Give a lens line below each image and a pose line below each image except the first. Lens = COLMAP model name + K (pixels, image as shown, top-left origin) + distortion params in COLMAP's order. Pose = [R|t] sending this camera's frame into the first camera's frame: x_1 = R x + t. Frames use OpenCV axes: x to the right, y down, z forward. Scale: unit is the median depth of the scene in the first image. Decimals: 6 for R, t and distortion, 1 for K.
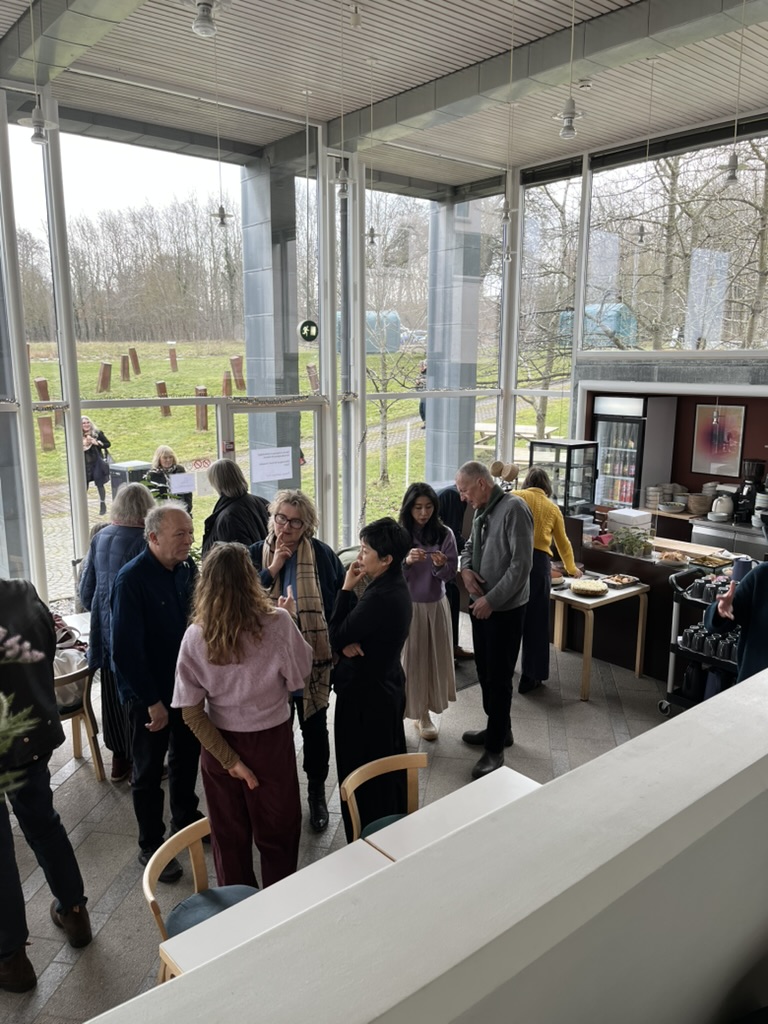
lens RADIAL K [[792.0, 0, 384.0], [0, 792.0, 512.0], [0, 0, 1]] dist [0.078981, 0.001972]
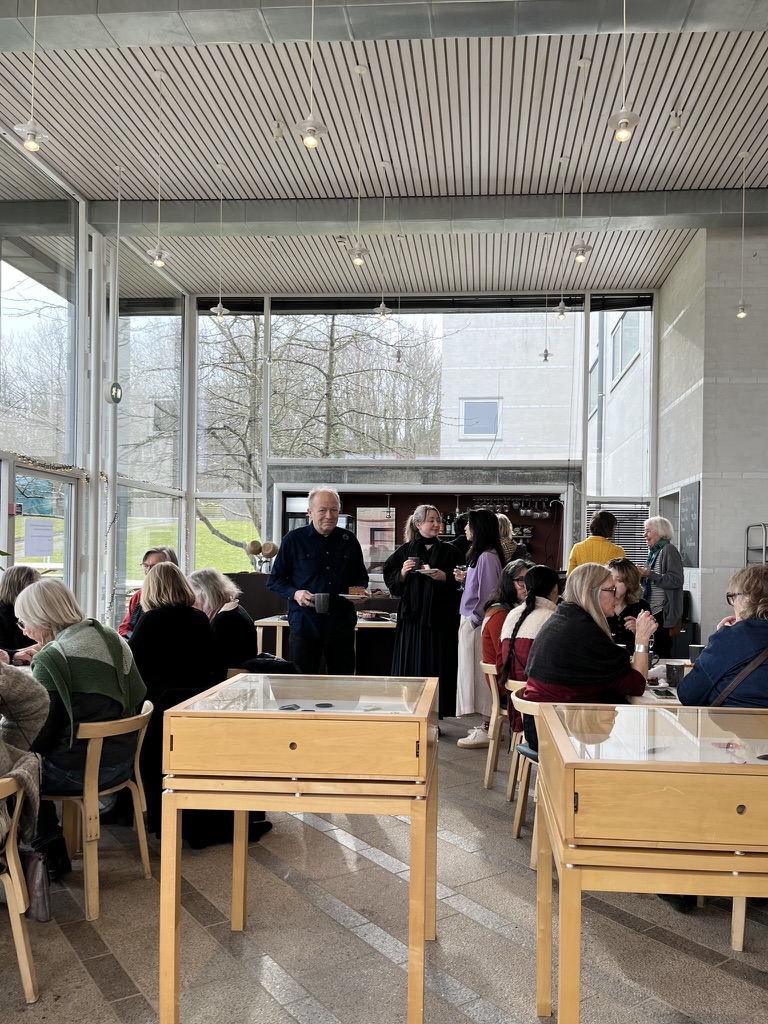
lens RADIAL K [[792.0, 0, 384.0], [0, 792.0, 512.0], [0, 0, 1]] dist [0.078981, 0.001972]
pose [[0.731410, 0.046519, 0.680350, -0.415658], [0.108363, 0.977066, -0.183303, 0.102237], [-0.673273, 0.207795, 0.709594, 0.105220]]
